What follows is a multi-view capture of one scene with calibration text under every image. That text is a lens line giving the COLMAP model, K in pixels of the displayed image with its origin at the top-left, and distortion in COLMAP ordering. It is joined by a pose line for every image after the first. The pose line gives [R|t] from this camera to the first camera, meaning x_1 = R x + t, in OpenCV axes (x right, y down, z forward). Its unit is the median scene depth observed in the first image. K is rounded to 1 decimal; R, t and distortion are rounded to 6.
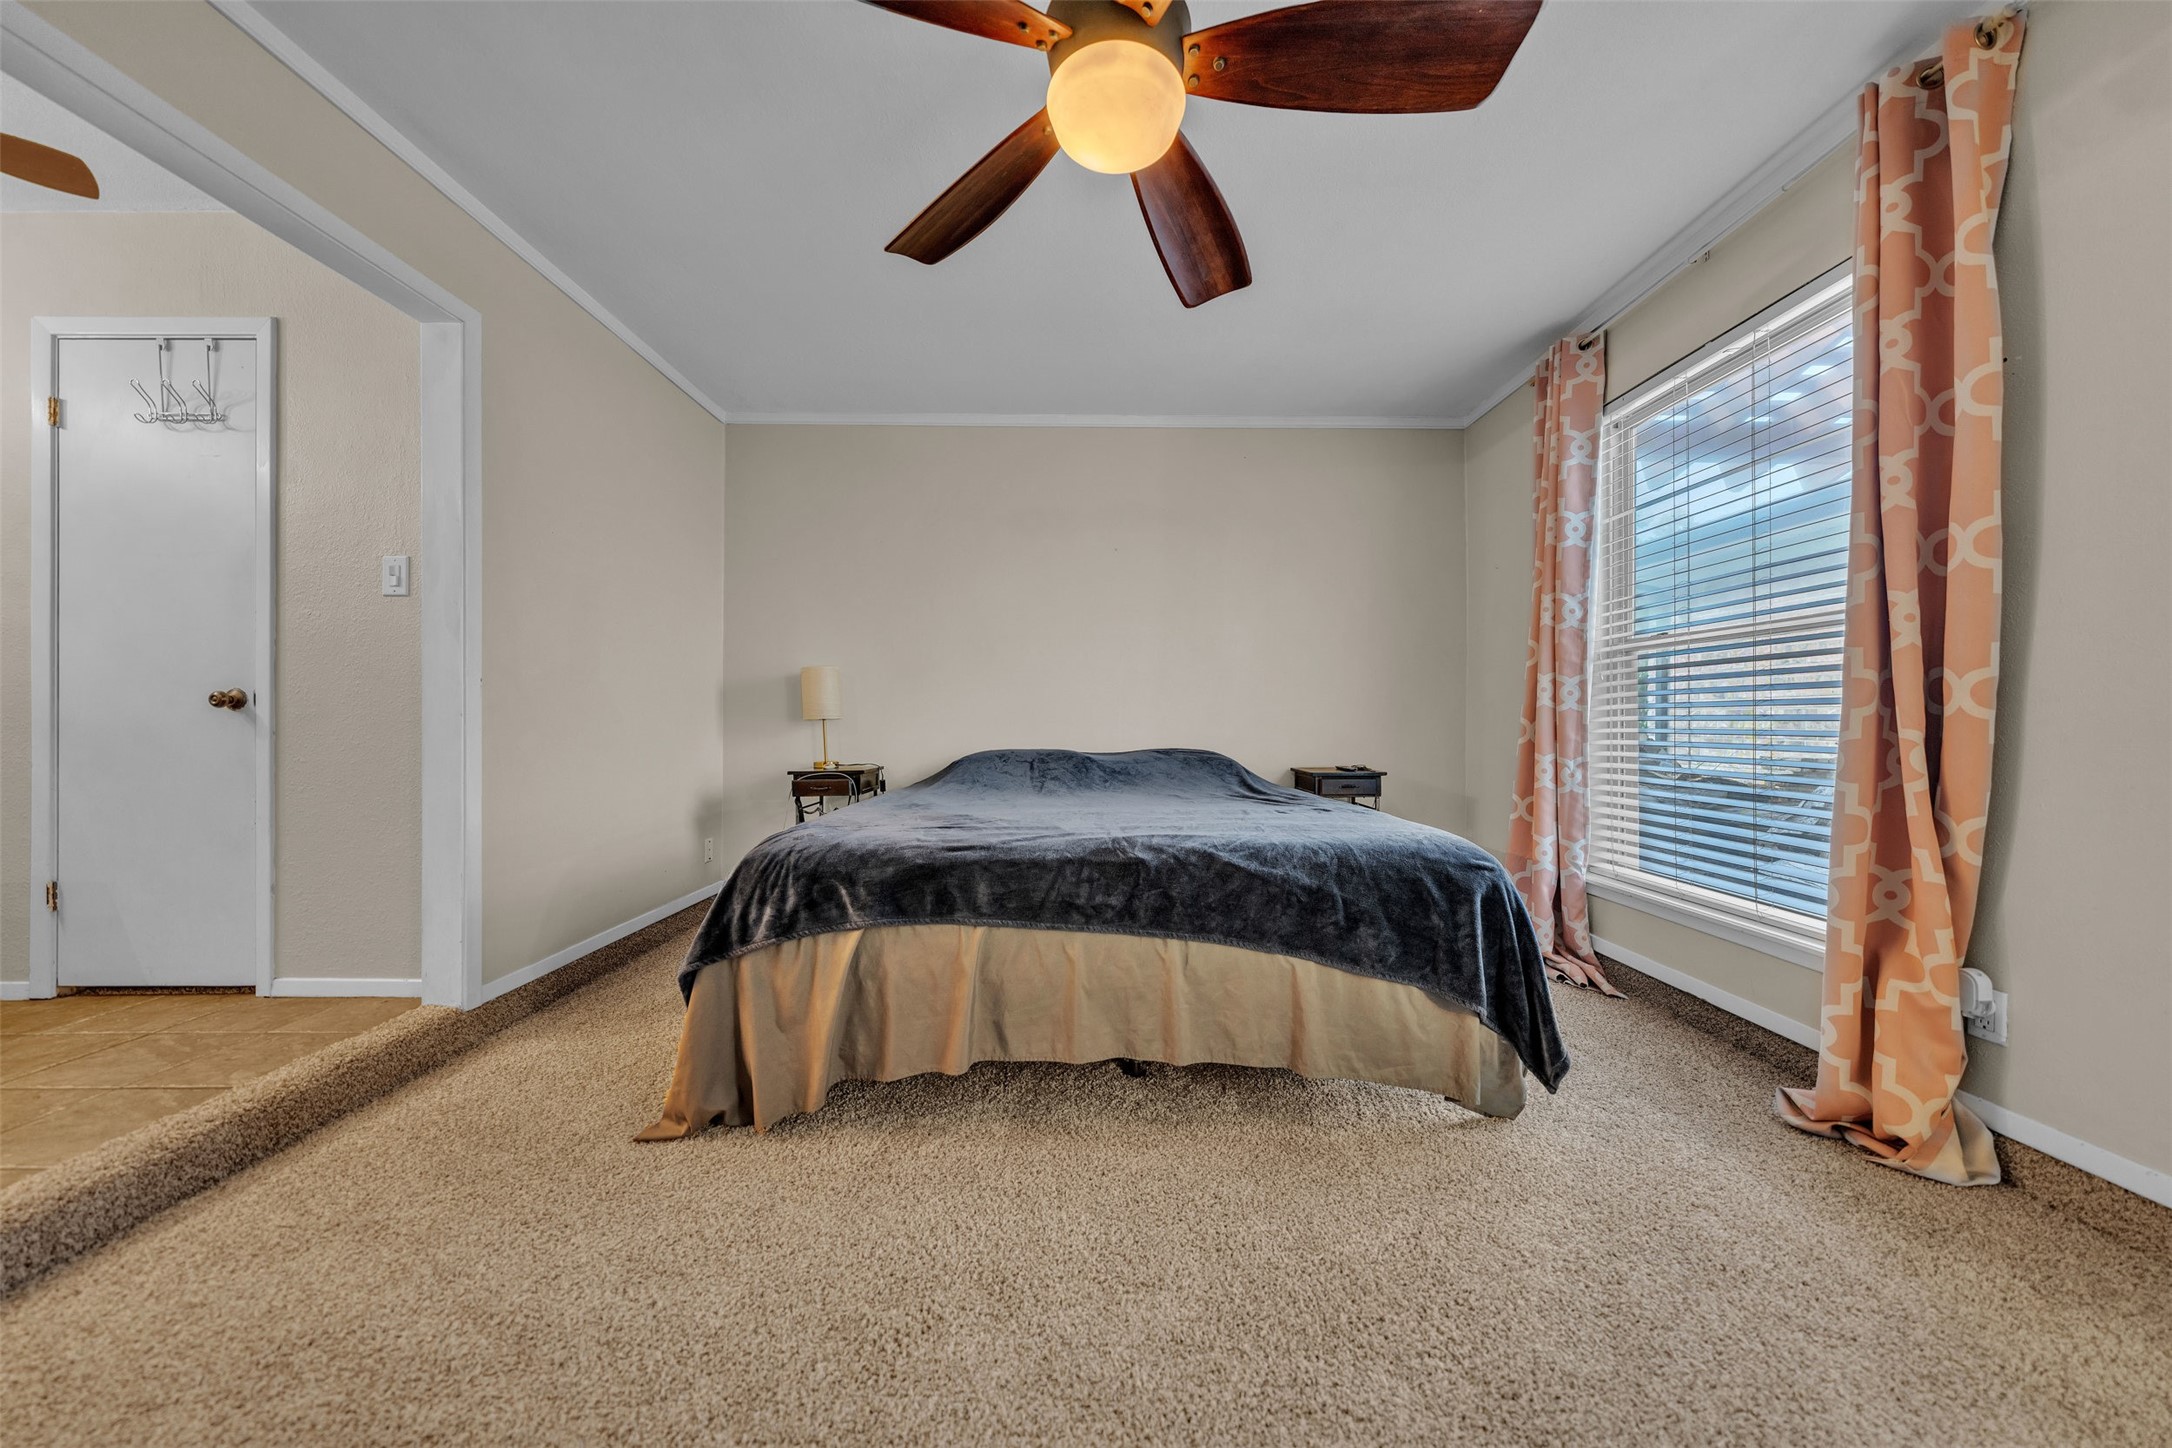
lens RADIAL K [[746.2, 0, 1091.4], [0, 746.2, 719.1], [0, 0, 1]] dist [-0.002550, 0.000137]
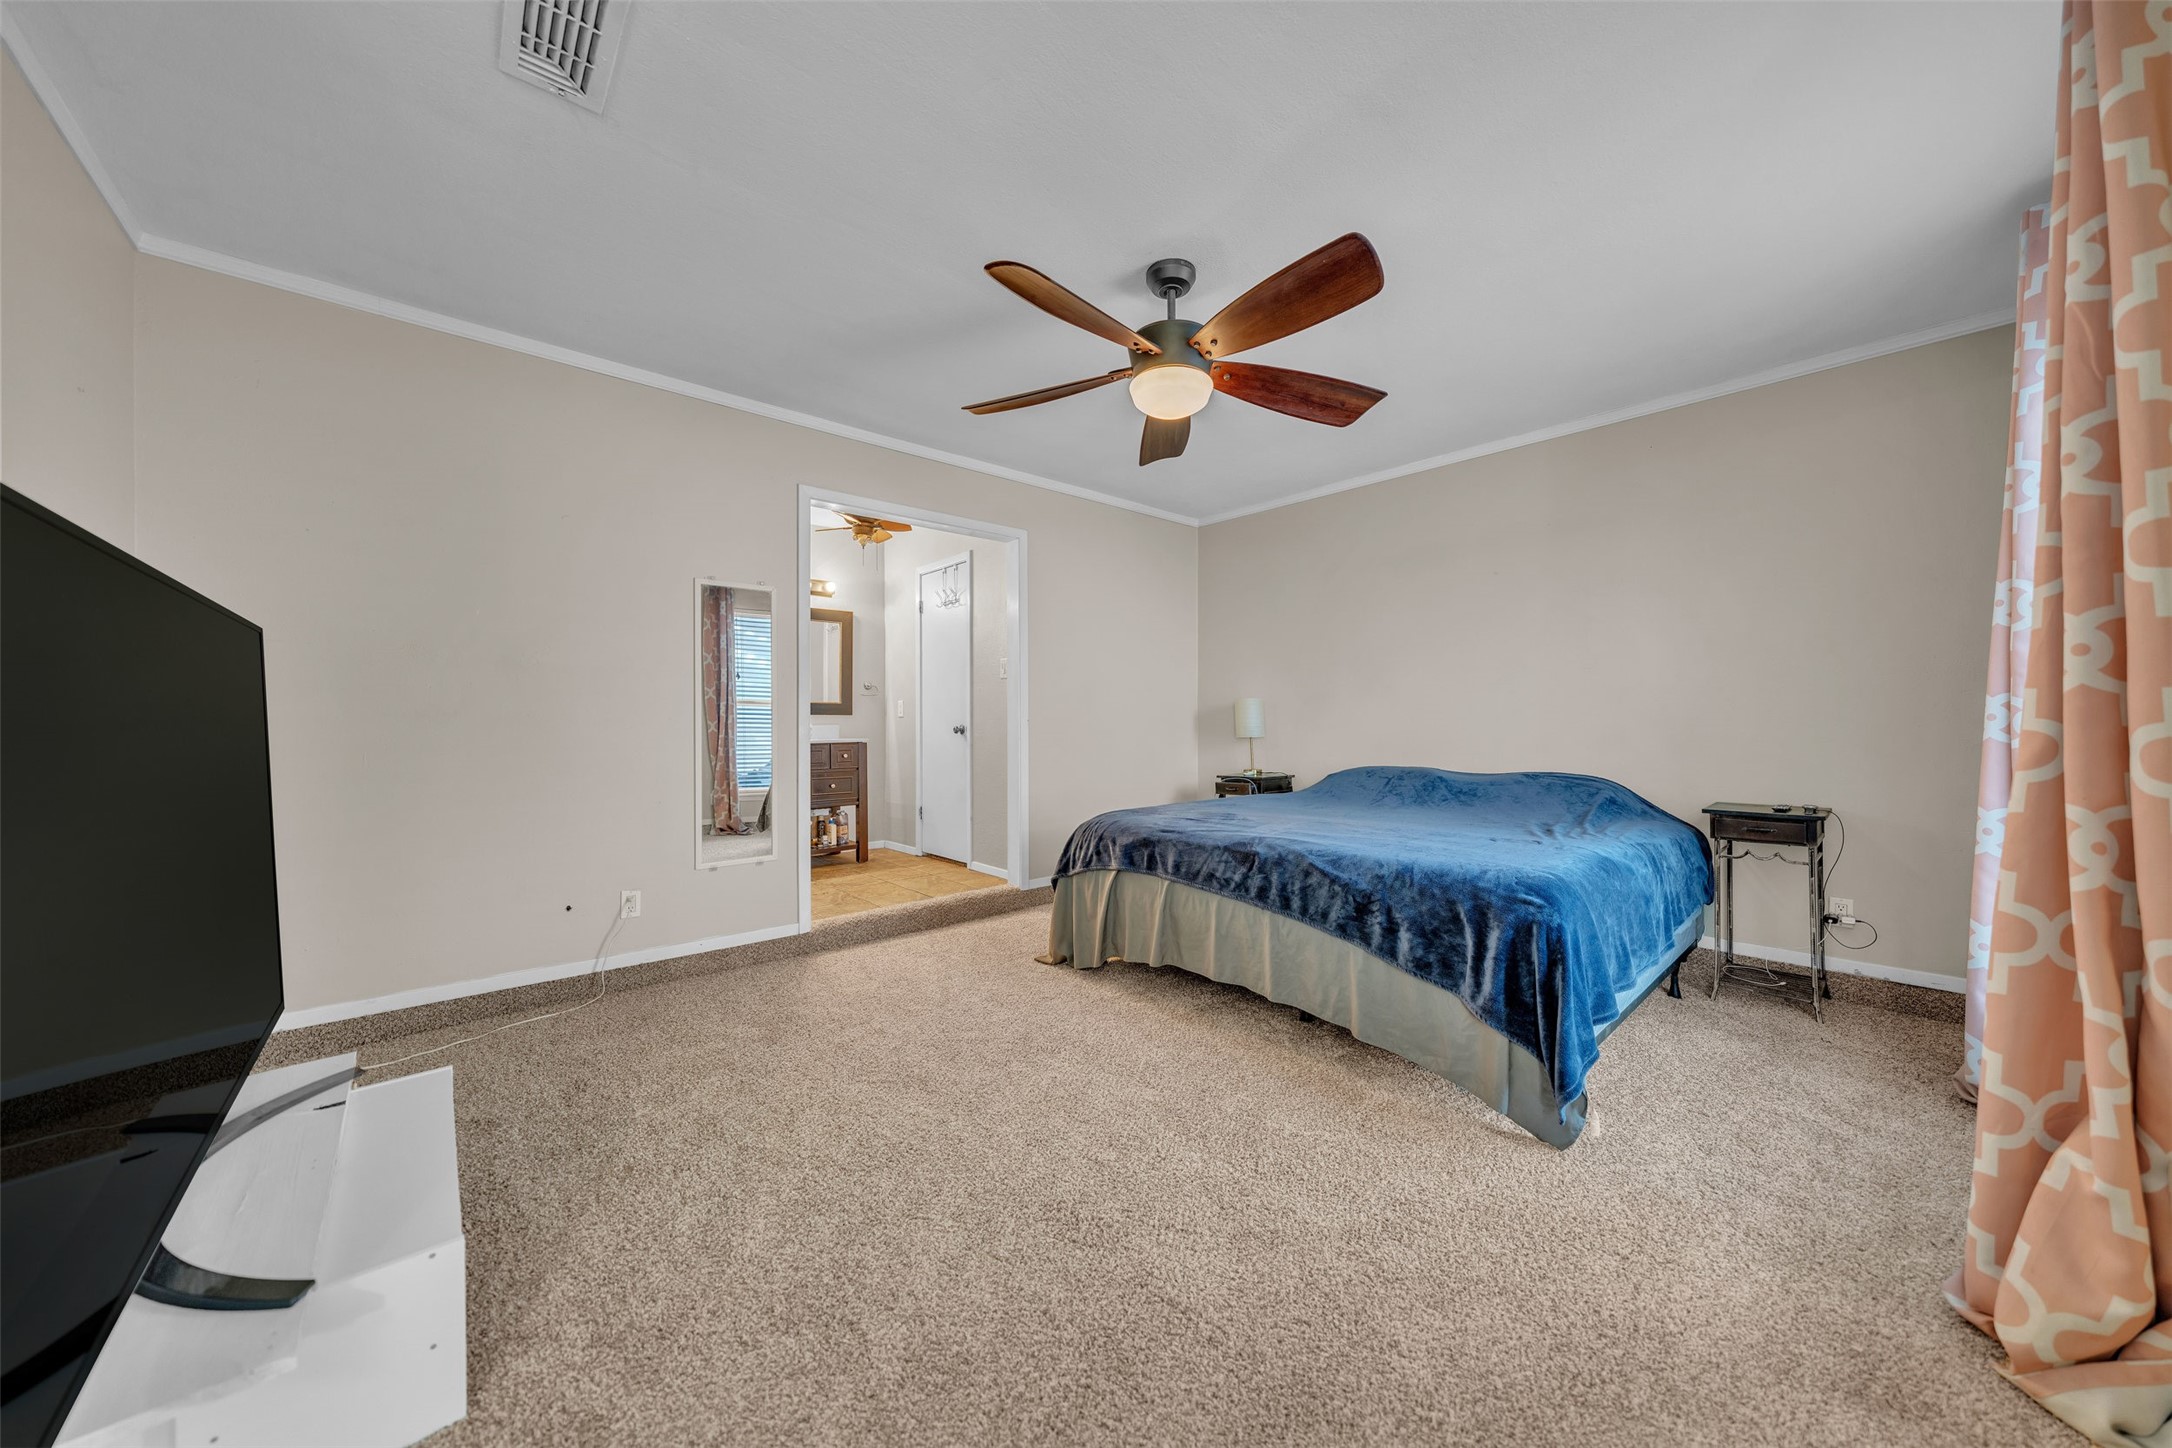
lens RADIAL K [[746.2, 0, 1091.4], [0, 746.2, 719.1], [0, 0, 1]] dist [-0.002550, 0.000137]
pose [[0.653647, -0.004840, -0.756784, 0.952778], [0.006268, 0.999980, -0.000982, -0.068569], [0.756774, -0.004101, 0.653664, -0.175015]]
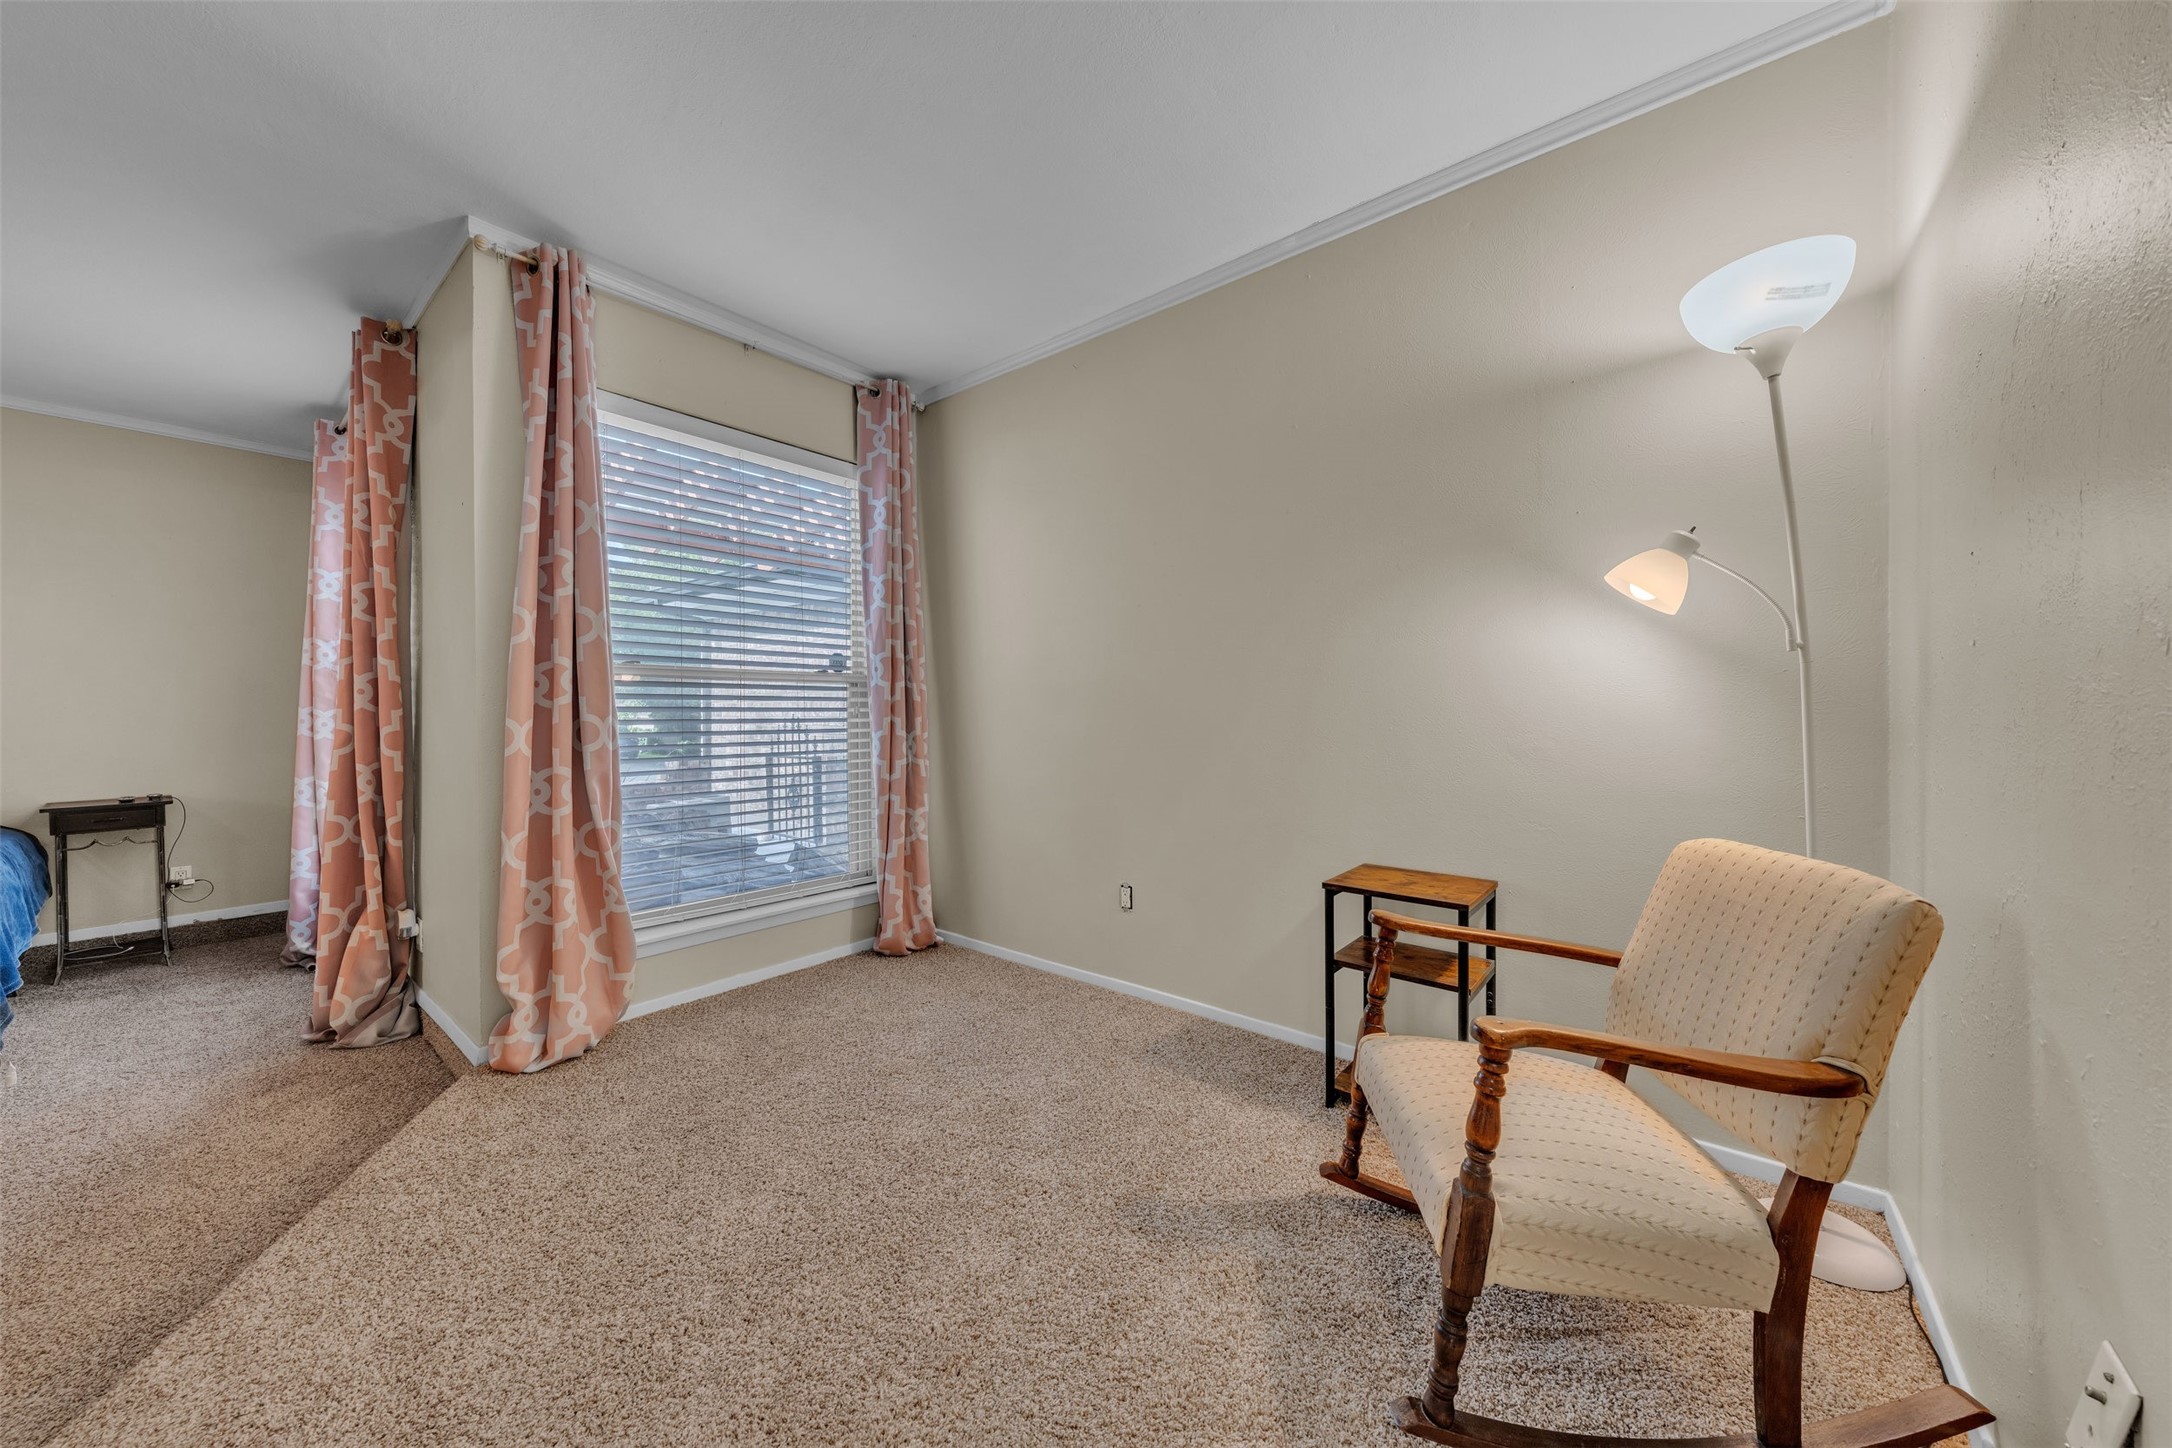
lens RADIAL K [[746.2, 0, 1091.4], [0, 746.2, 719.1], [0, 0, 1]] dist [-0.002550, 0.000137]
pose [[0.640260, -0.011425, 0.768073, 0.824127], [0.003171, 0.999920, 0.012231, -0.086124], [-0.768152, -0.005396, 0.640245, -1.092633]]
